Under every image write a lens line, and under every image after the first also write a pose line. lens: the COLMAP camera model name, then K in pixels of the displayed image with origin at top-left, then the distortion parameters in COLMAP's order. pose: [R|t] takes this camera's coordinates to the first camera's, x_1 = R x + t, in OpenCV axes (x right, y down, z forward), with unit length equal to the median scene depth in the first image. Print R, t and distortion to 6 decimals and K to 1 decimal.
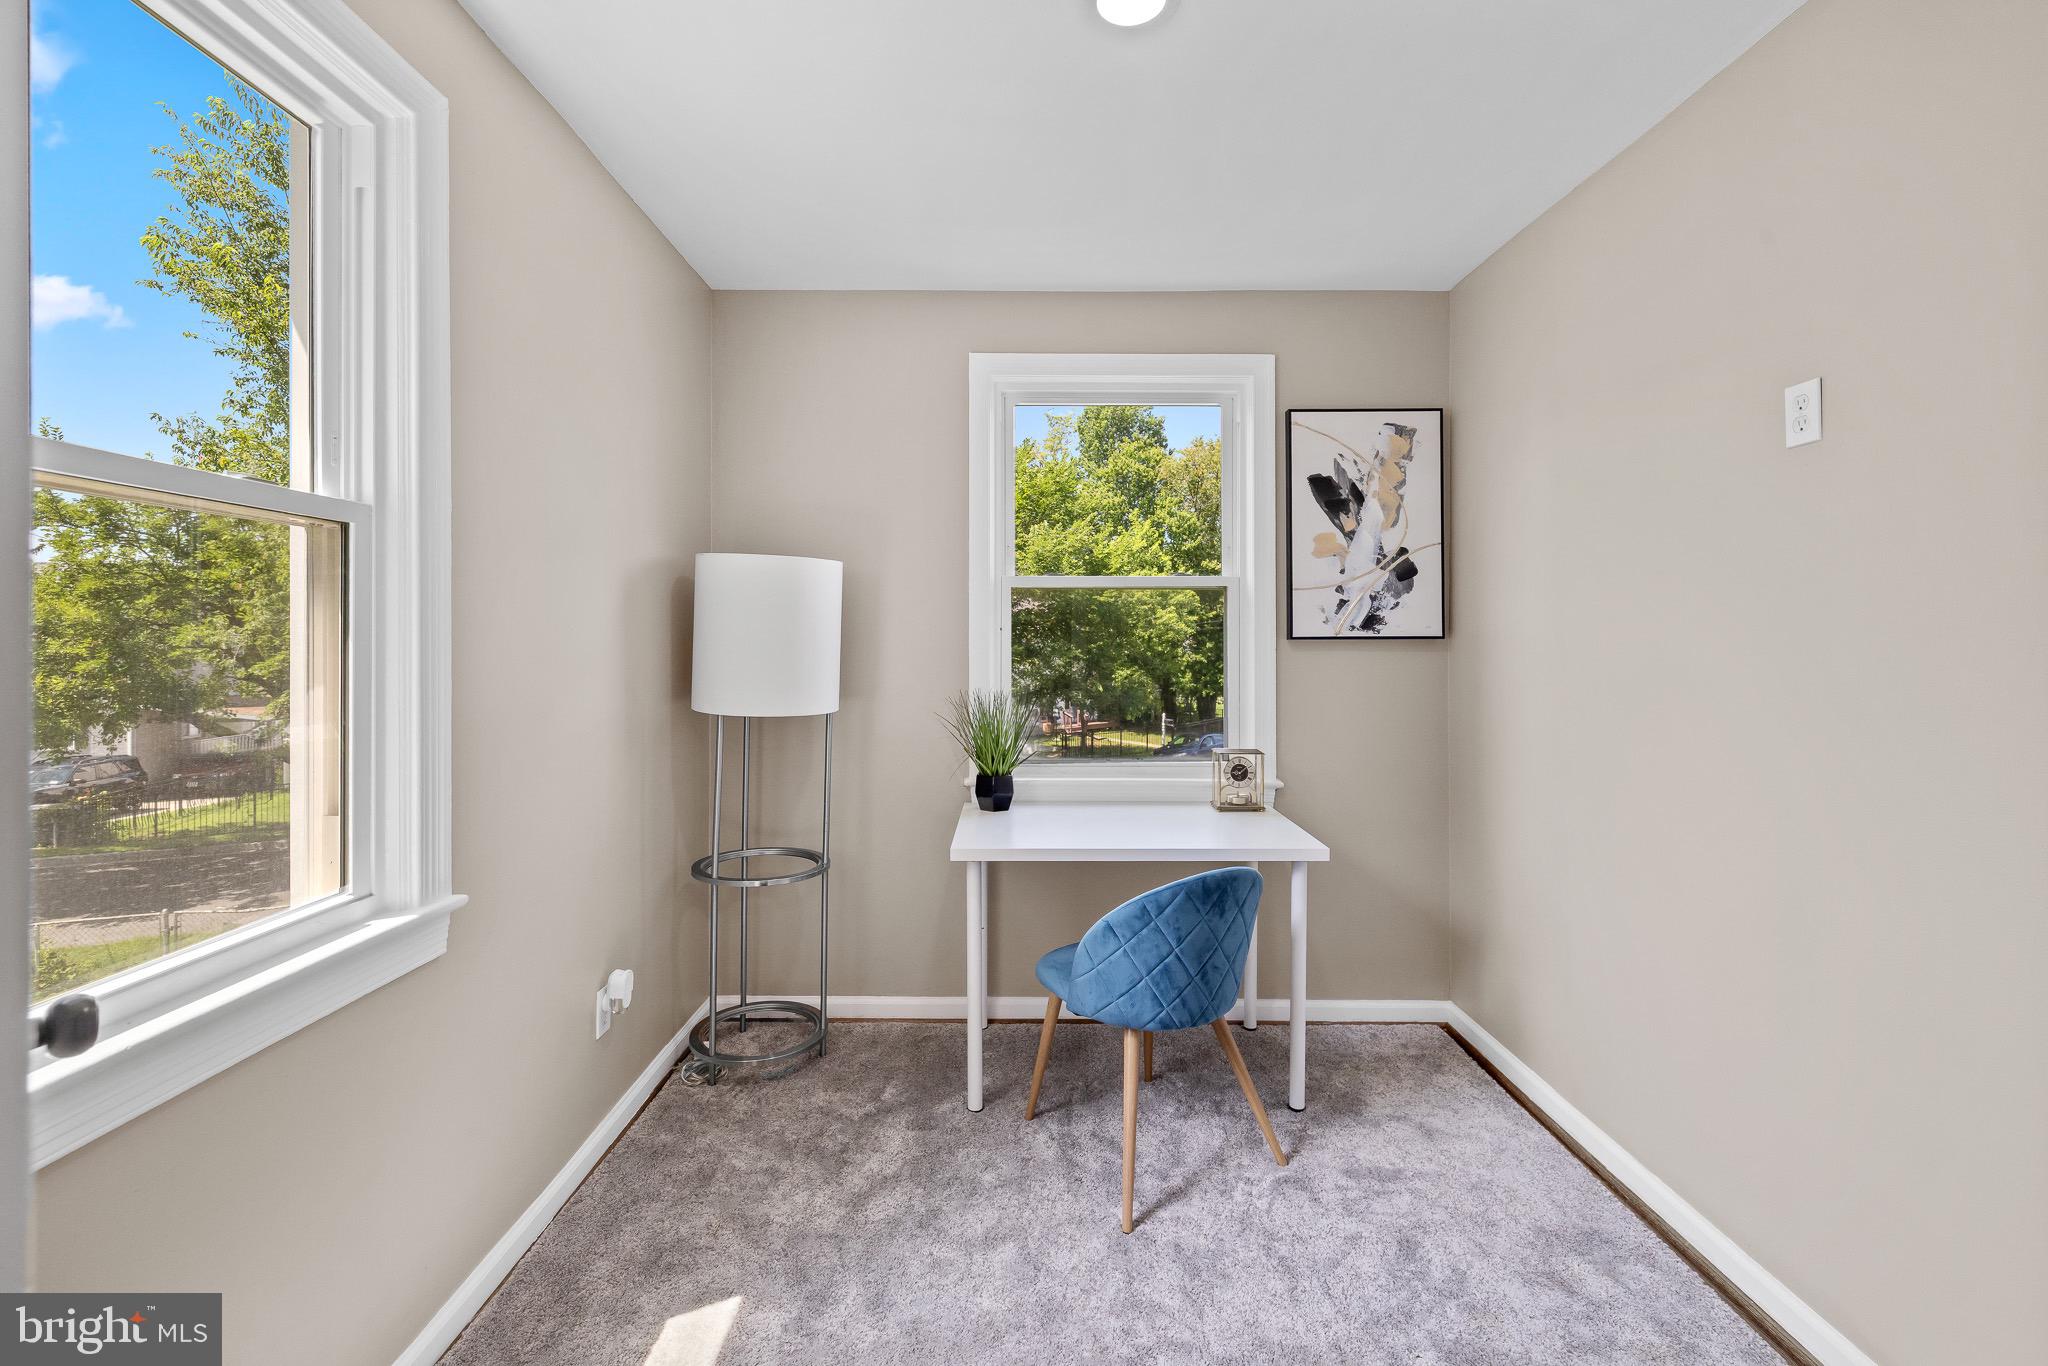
lens RADIAL K [[872.7, 0, 1010.8], [0, 872.7, 646.8], [0, 0, 1]] dist [-0.000264, 0.000454]
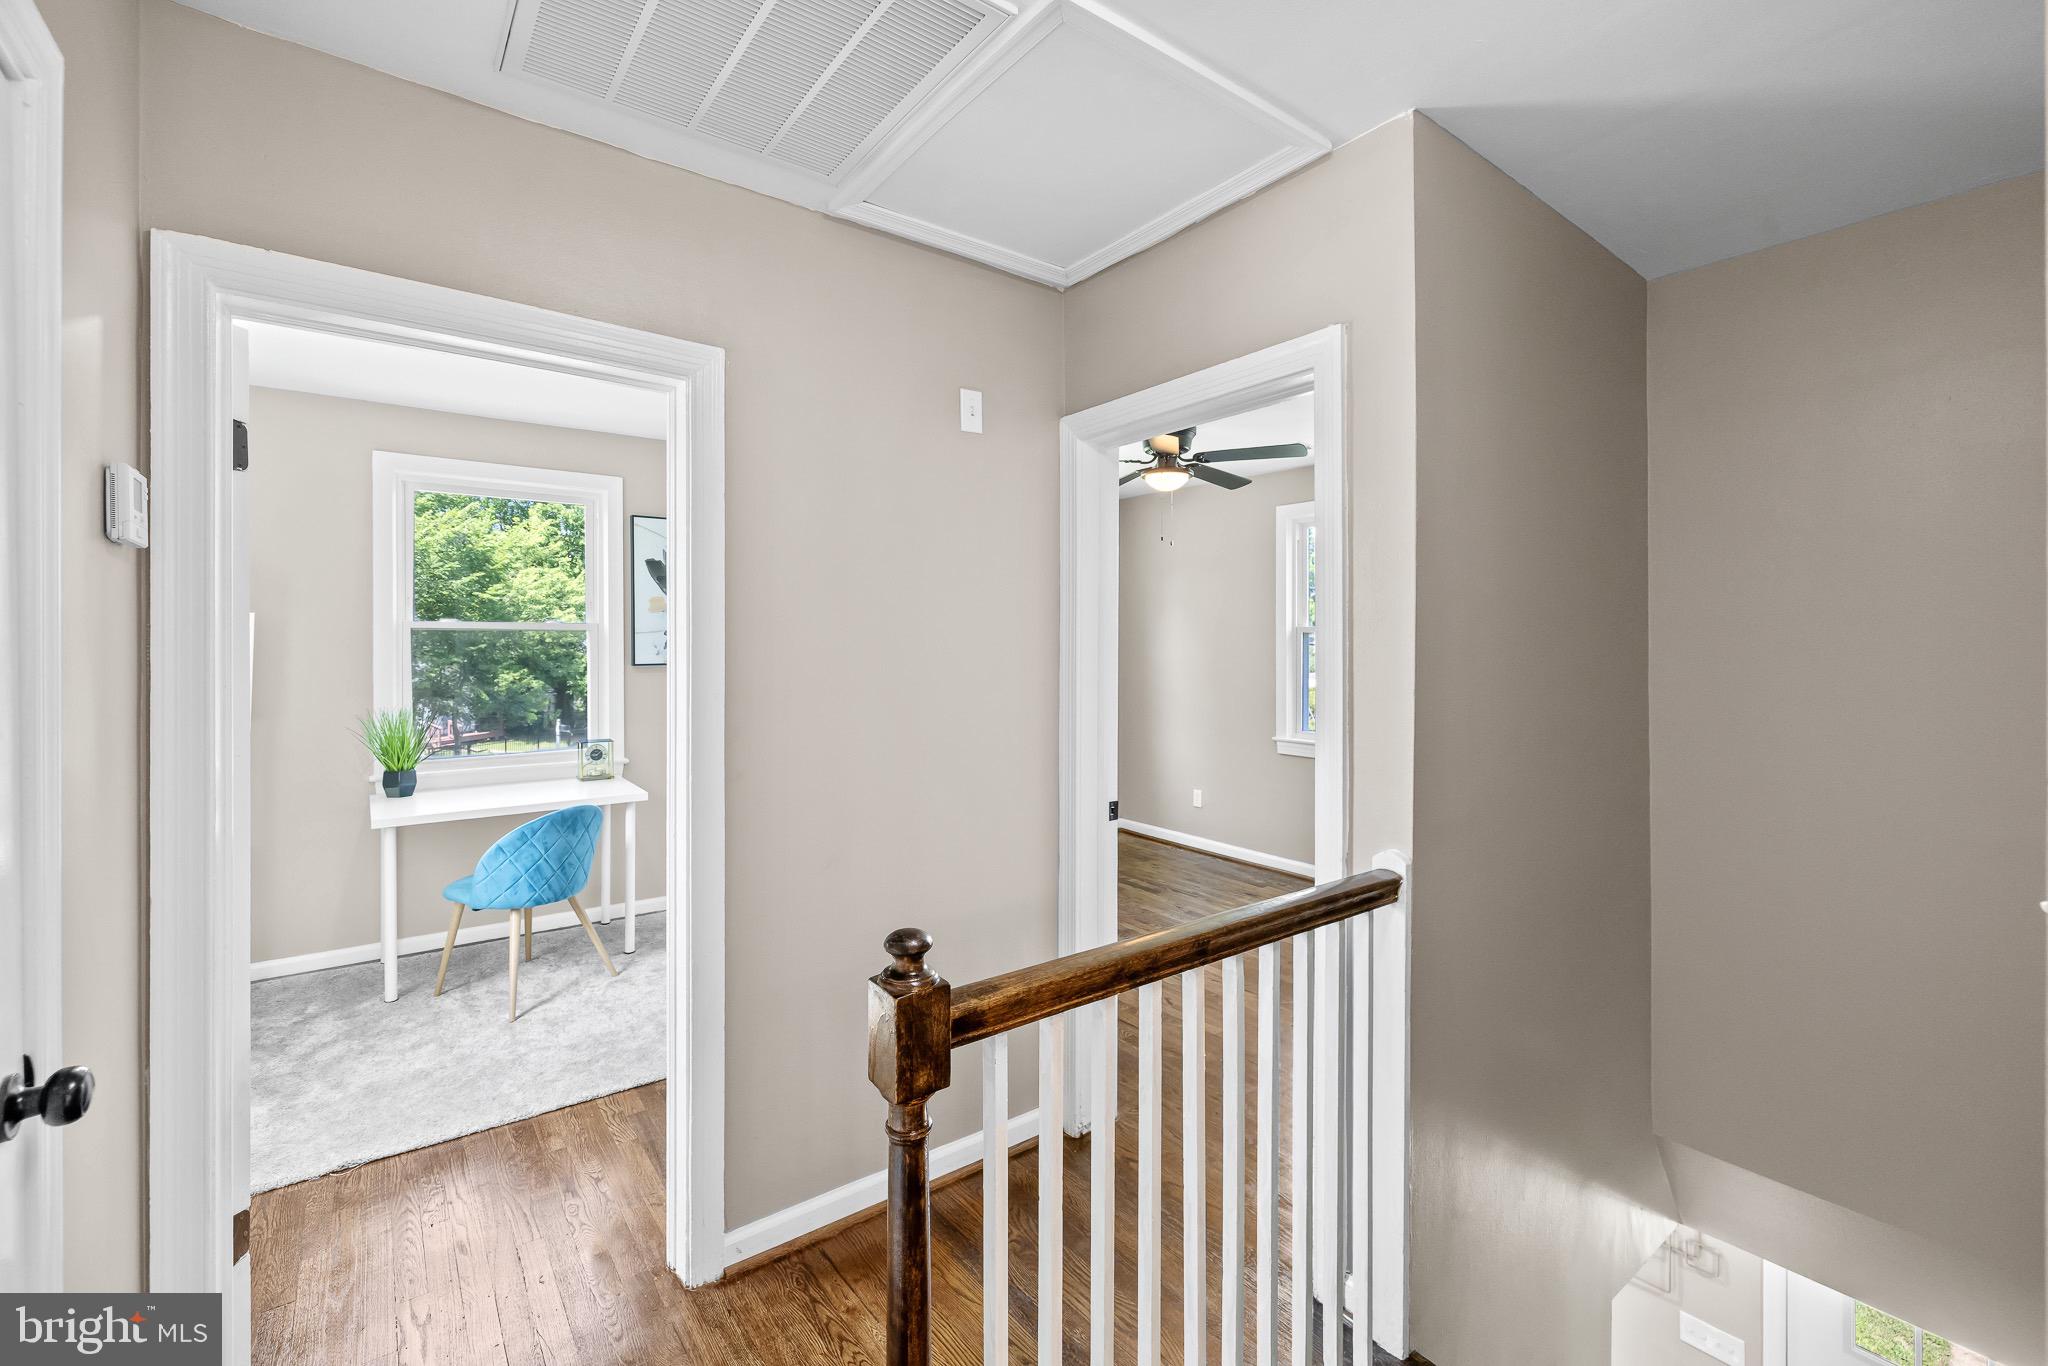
lens RADIAL K [[872.7, 0, 1010.8], [0, 872.7, 646.8], [0, 0, 1]] dist [-0.000264, 0.000454]
pose [[0.796708, -0.002176, 0.604361, -0.096155], [0.000748, 0.999996, 0.002616, -0.055549], [-0.604365, -0.001632, 0.796706, -0.762589]]
